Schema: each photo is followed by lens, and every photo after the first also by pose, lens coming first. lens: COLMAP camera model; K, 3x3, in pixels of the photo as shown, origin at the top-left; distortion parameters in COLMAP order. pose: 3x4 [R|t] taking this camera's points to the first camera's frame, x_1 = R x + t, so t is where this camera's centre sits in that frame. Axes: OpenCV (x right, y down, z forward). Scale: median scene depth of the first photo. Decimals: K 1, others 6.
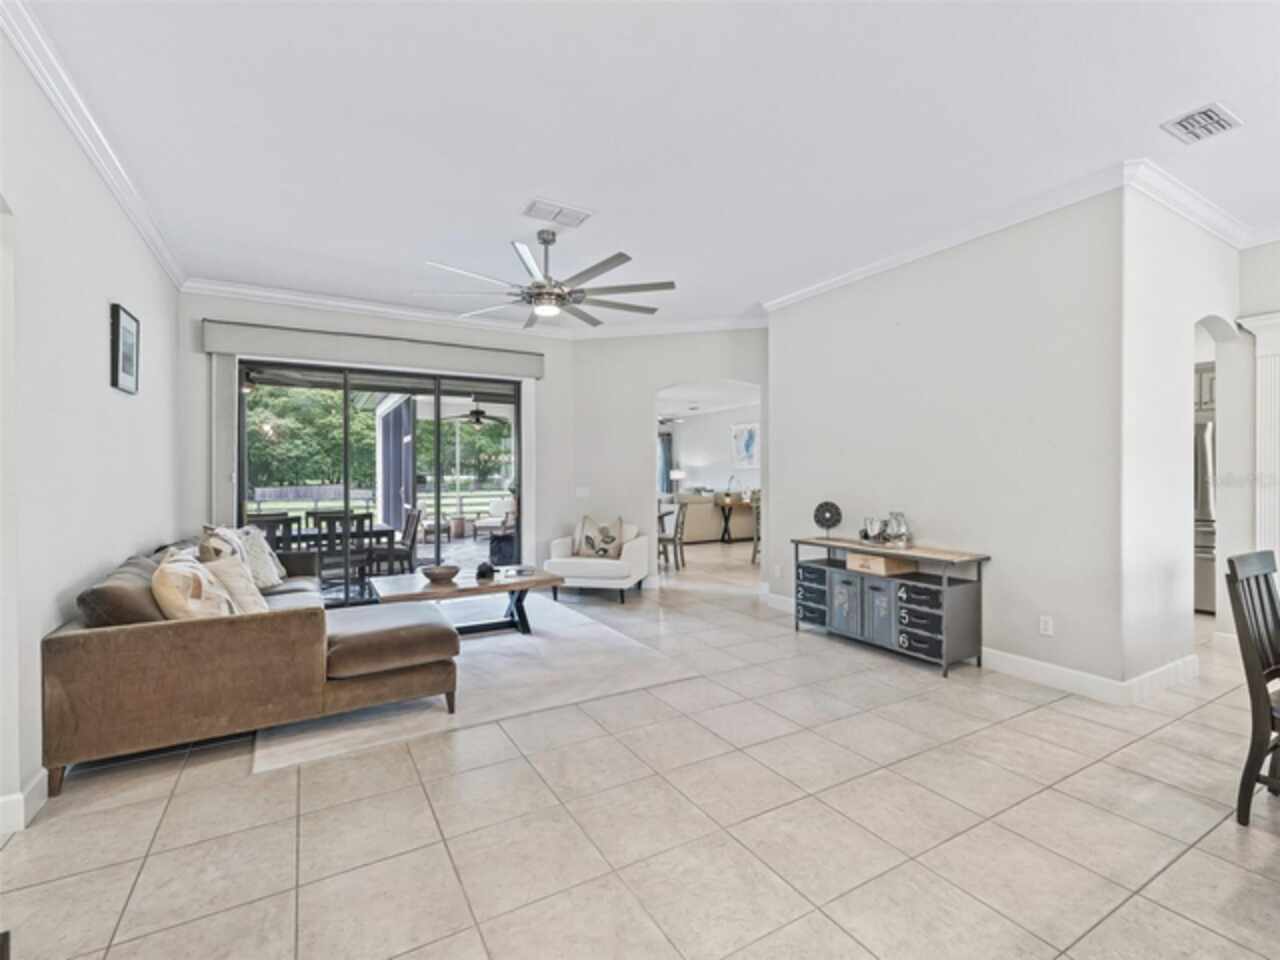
lens RADIAL K [[558.7, 0, 638.2], [0, 558.7, 482.0], [0, 0, 1]] dist [0.002640, 0.000693]
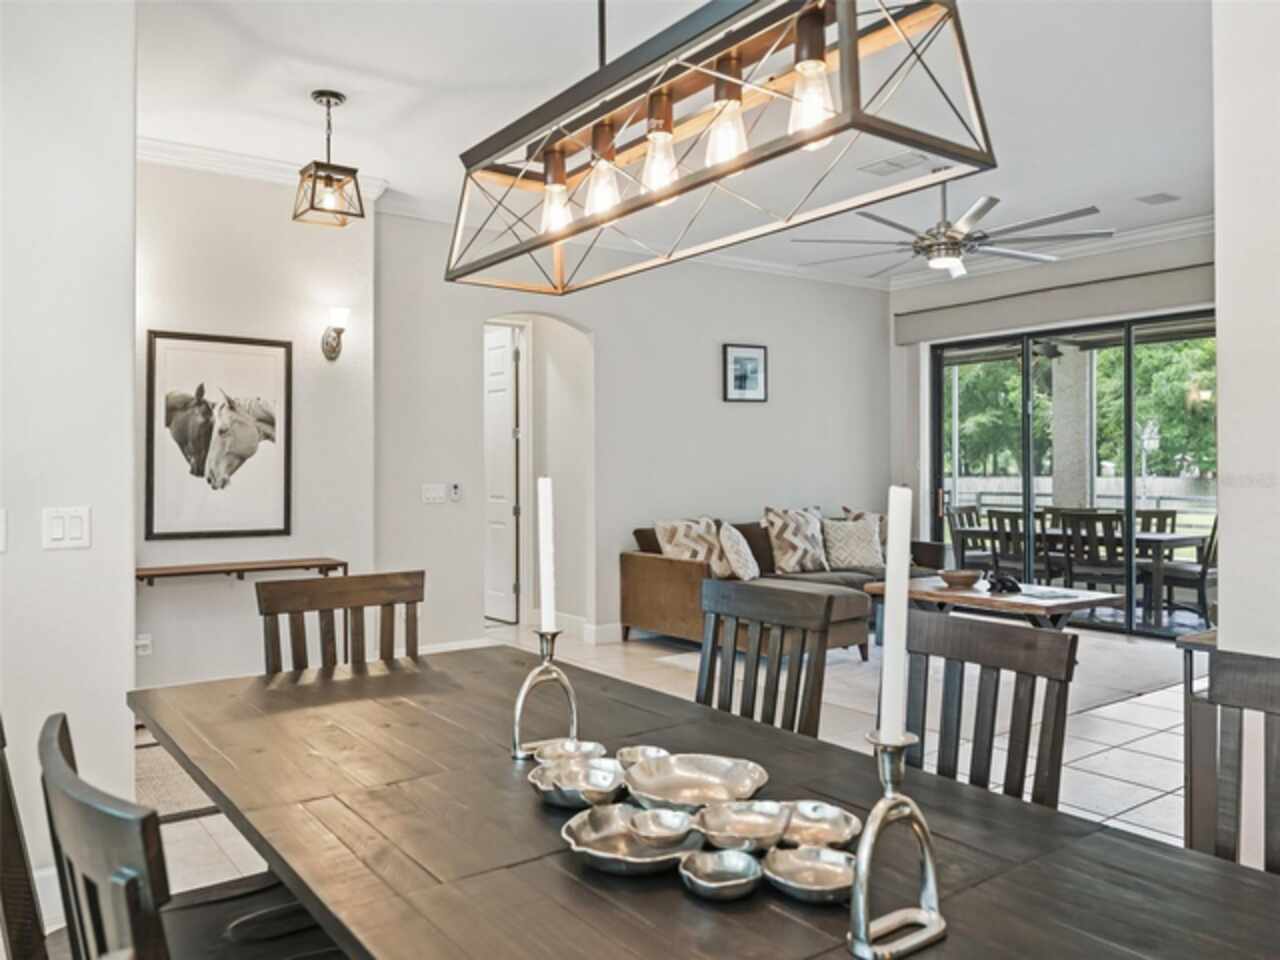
lens RADIAL K [[986.3, 0, 671.5], [0, 986.3, 454.0], [0, 0, 1]] dist [-0.023885, 0.005337]
pose [[0.122451, -0.007866, -0.992443, 1.050330], [-0.008462, 0.999924, -0.008970, -0.009013], [0.992438, 0.009497, 0.122375, 0.366310]]
